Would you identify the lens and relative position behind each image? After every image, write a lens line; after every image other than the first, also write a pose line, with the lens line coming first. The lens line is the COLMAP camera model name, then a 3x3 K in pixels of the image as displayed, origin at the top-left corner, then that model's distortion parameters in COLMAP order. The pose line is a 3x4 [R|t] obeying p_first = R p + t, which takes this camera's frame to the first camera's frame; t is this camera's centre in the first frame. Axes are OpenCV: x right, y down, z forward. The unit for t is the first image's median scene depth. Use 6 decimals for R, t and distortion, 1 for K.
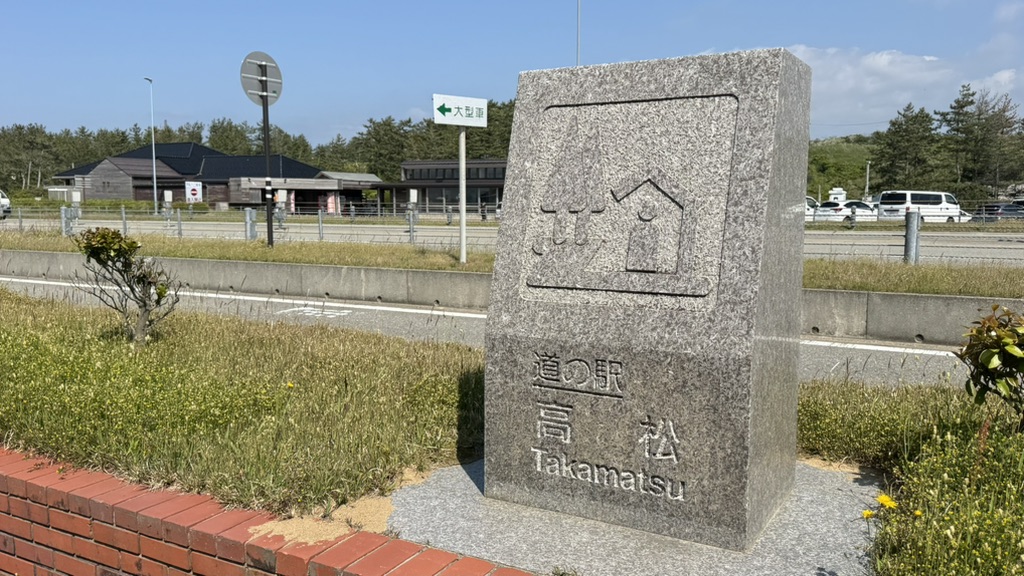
lens RADIAL K [[839.4, 0, 508.8], [0, 839.4, 293.0], [0, 0, 1]] dist [0.084973, -0.004121]
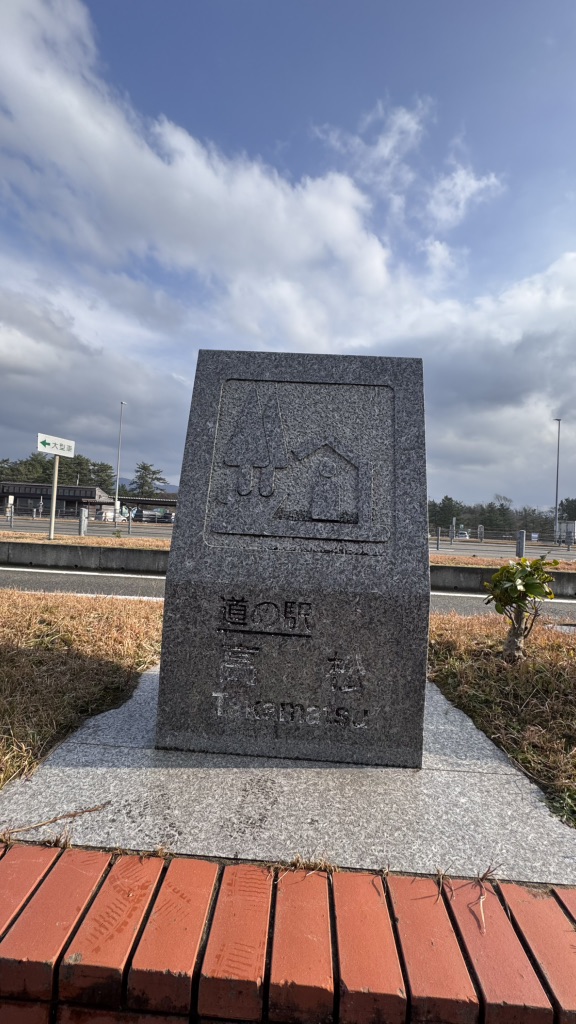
lens RADIAL K [[407.3, 0, 288.0], [0, 407.3, 512.0], [0, 0, 1]] dist [-0.012246, -0.000050]
pose [[0.877339, 0.057998, 0.476353, -0.146839], [-0.000654, 0.992813, -0.119673, 0.027763], [-0.479871, 0.104682, 0.871072, 0.538089]]
